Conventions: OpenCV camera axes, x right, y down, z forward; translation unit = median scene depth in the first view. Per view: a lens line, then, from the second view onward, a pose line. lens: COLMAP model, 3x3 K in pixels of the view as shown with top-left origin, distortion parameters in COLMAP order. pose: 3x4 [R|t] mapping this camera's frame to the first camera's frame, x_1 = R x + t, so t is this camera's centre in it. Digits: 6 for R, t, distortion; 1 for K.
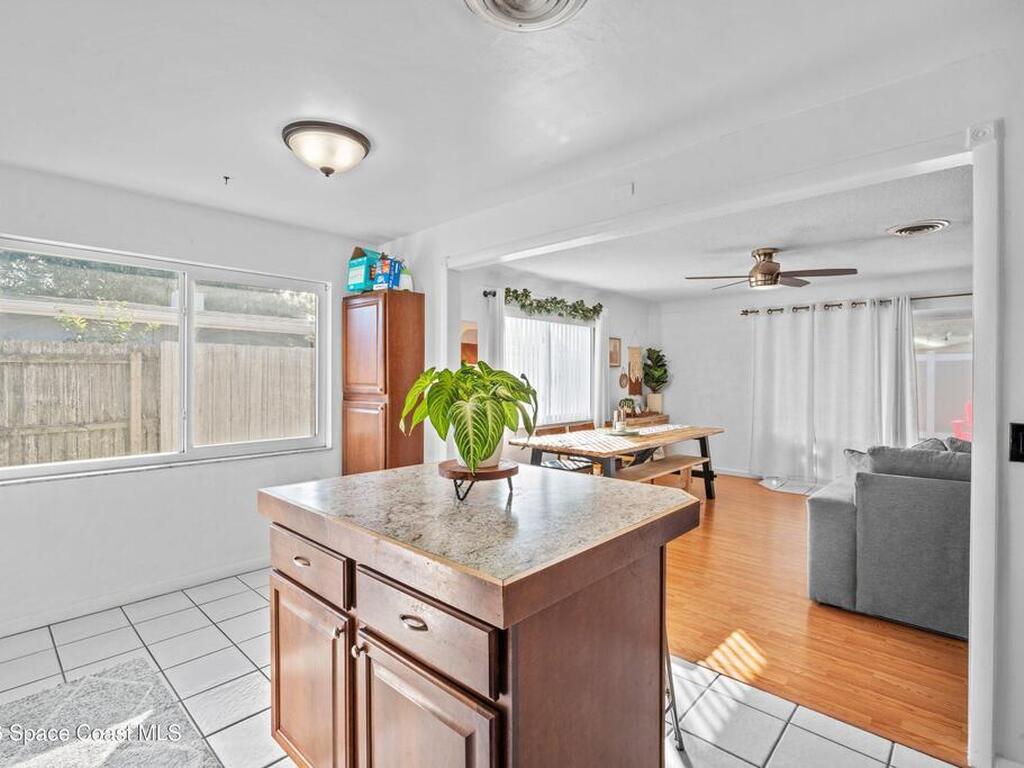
lens RADIAL K [[495.7, 0, 510.8], [0, 495.7, 380.3], [0, 0, 1]] dist [0.000588, 0.001356]
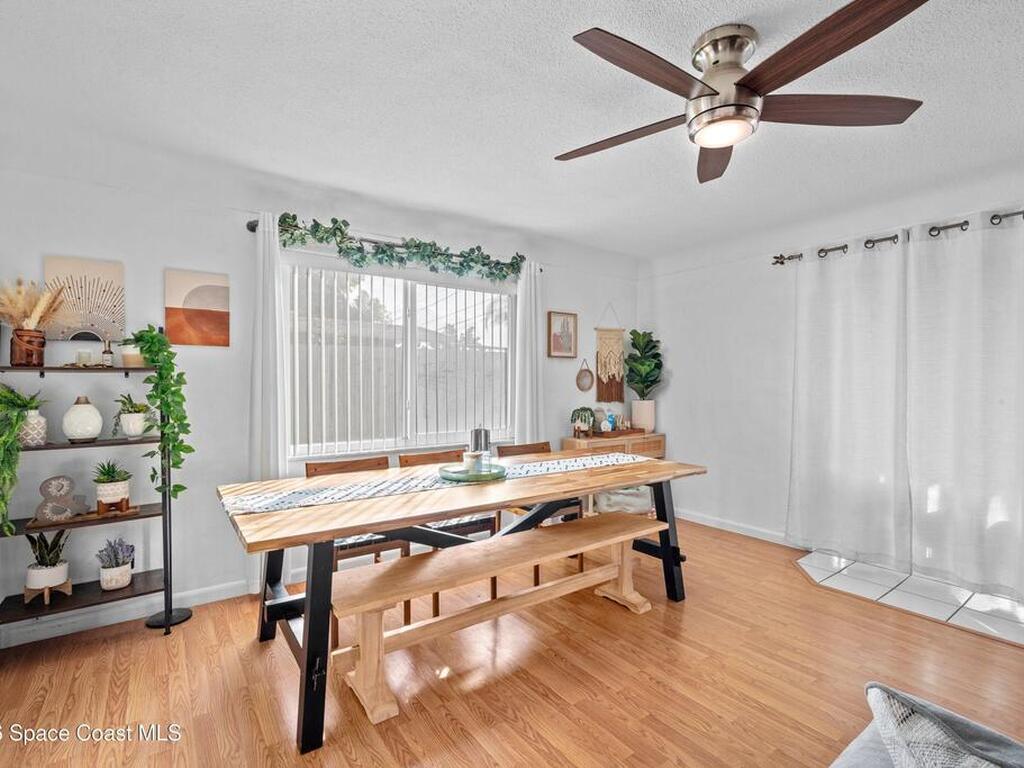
lens RADIAL K [[495.7, 0, 514.0], [0, 495.7, 389.2], [0, 0, 1]] dist [0.000588, 0.001356]
pose [[0.982152, -0.000236, -0.188090, 0.276309], [0.001076, 0.999990, 0.004368, 0.010926], [0.188087, -0.004493, 0.982142, 0.373225]]
